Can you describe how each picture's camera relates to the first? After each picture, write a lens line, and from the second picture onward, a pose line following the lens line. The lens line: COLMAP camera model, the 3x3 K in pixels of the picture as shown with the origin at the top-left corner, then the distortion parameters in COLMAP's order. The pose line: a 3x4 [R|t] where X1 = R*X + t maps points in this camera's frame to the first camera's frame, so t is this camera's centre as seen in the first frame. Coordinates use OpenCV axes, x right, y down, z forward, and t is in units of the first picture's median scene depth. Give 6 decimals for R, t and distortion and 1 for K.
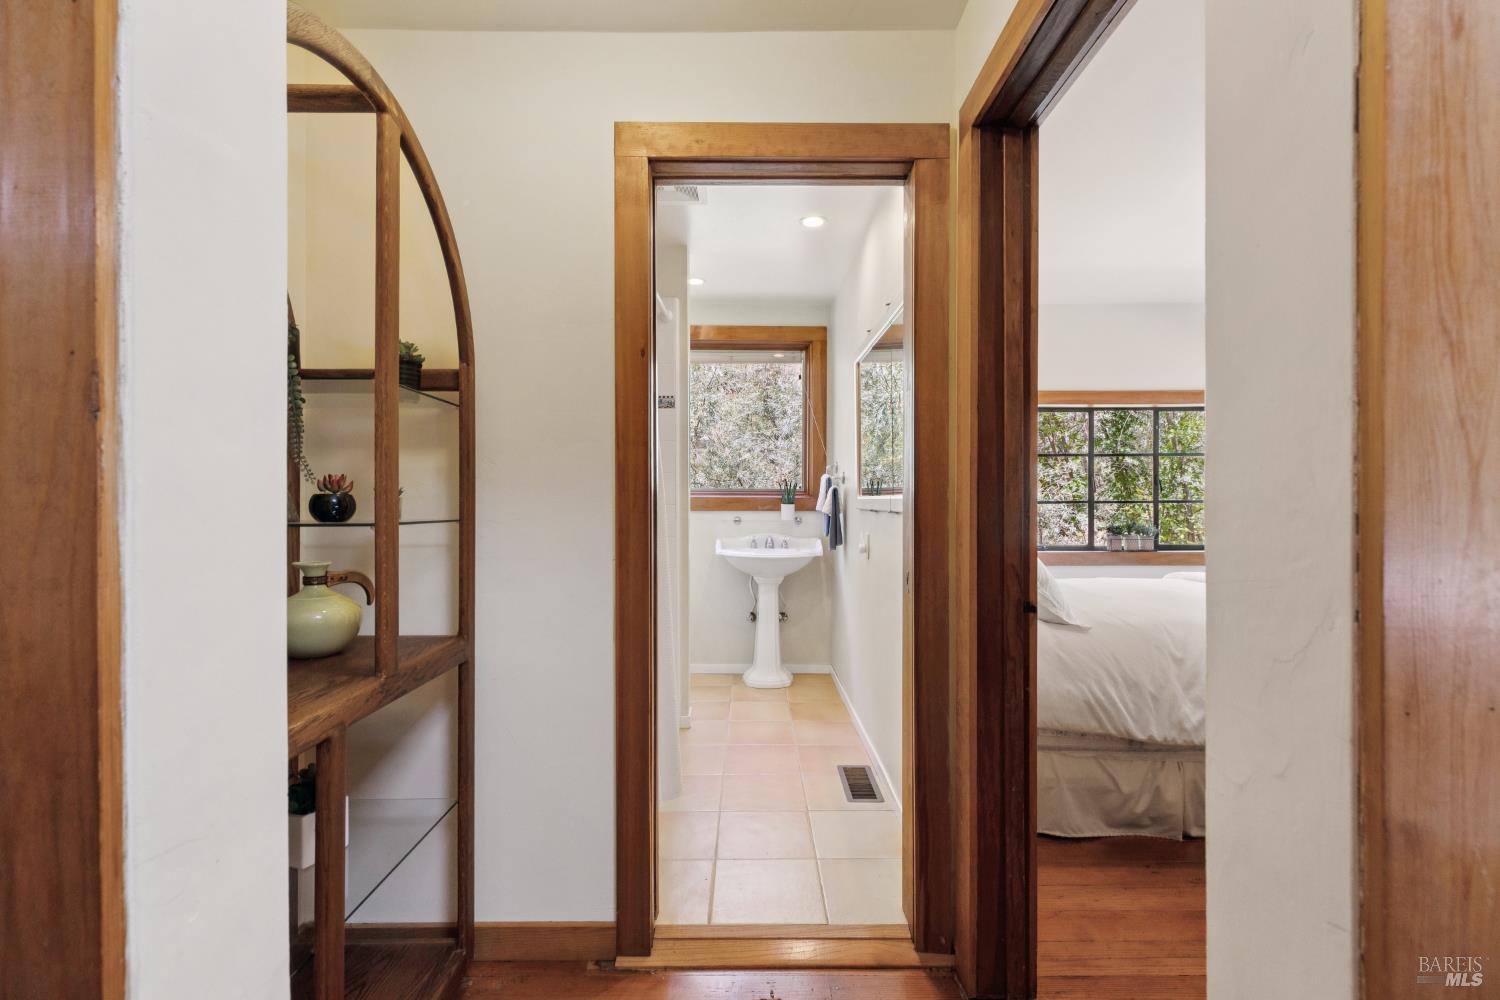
lens RADIAL K [[666.4, 0, 750.0], [0, 666.4, 500.0], [0, 0, 1]] dist [0.003713, 0.000226]
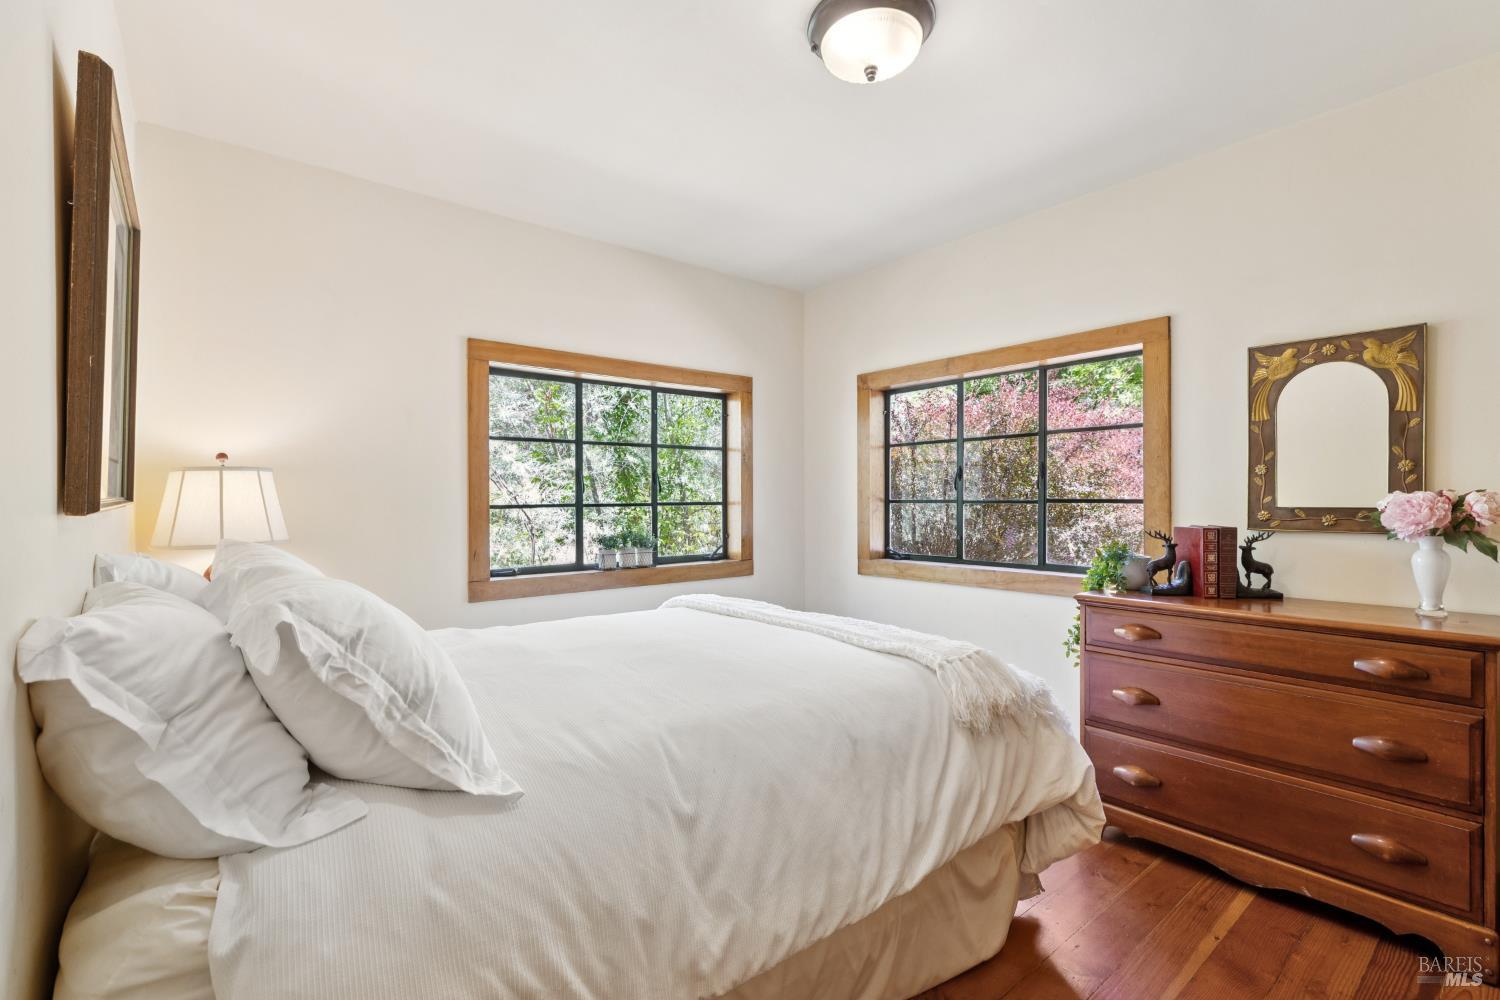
lens RADIAL K [[666.4, 0, 750.0], [0, 666.4, 500.0], [0, 0, 1]] dist [0.003713, 0.000226]
pose [[0.774863, -0.003293, 0.632121, 0.189228], [0.005635, 0.999983, -0.001699, -0.000309], [-0.632104, 0.004879, 0.774868, 0.303988]]
